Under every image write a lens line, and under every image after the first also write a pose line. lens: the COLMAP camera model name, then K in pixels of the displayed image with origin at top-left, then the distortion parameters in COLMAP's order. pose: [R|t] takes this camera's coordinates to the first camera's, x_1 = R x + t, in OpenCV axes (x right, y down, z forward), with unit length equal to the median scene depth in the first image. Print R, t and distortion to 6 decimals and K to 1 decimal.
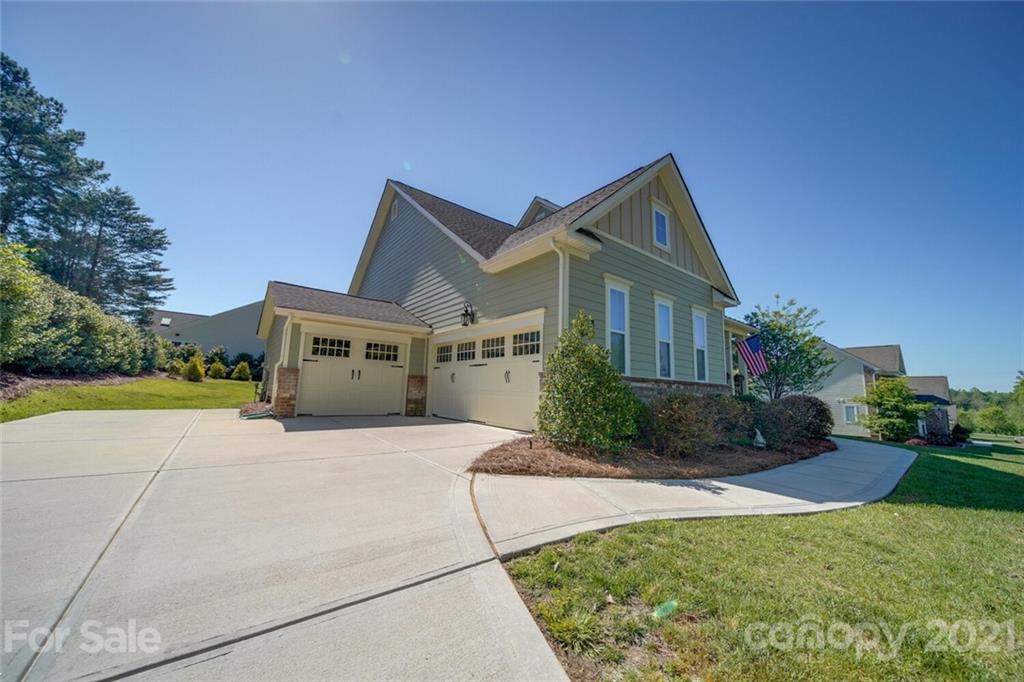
lens RADIAL K [[361.2, 0, 510.1], [0, 361.2, 338.9], [0, 0, 1]] dist [0.000746, -0.000070]
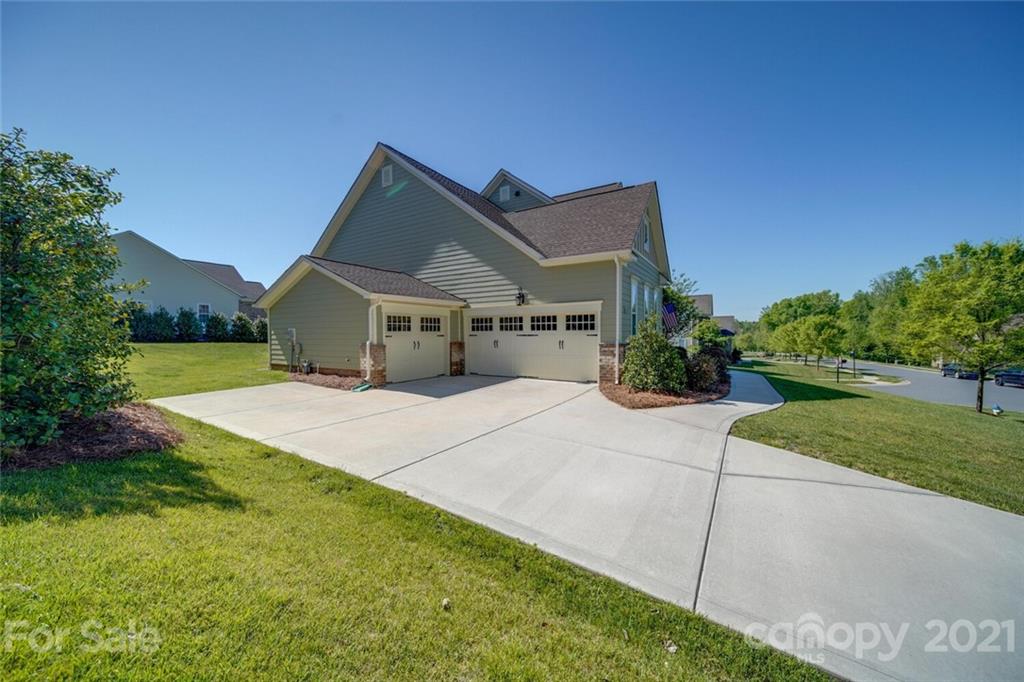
lens RADIAL K [[361.2, 0, 510.1], [0, 361.2, 338.9], [0, 0, 1]] dist [0.000746, -0.000070]
pose [[0.937116, -0.044242, 0.346201, -0.540358], [-0.013669, 0.986520, 0.163071, -0.115085], [-0.348749, -0.157549, 0.923879, -0.178759]]
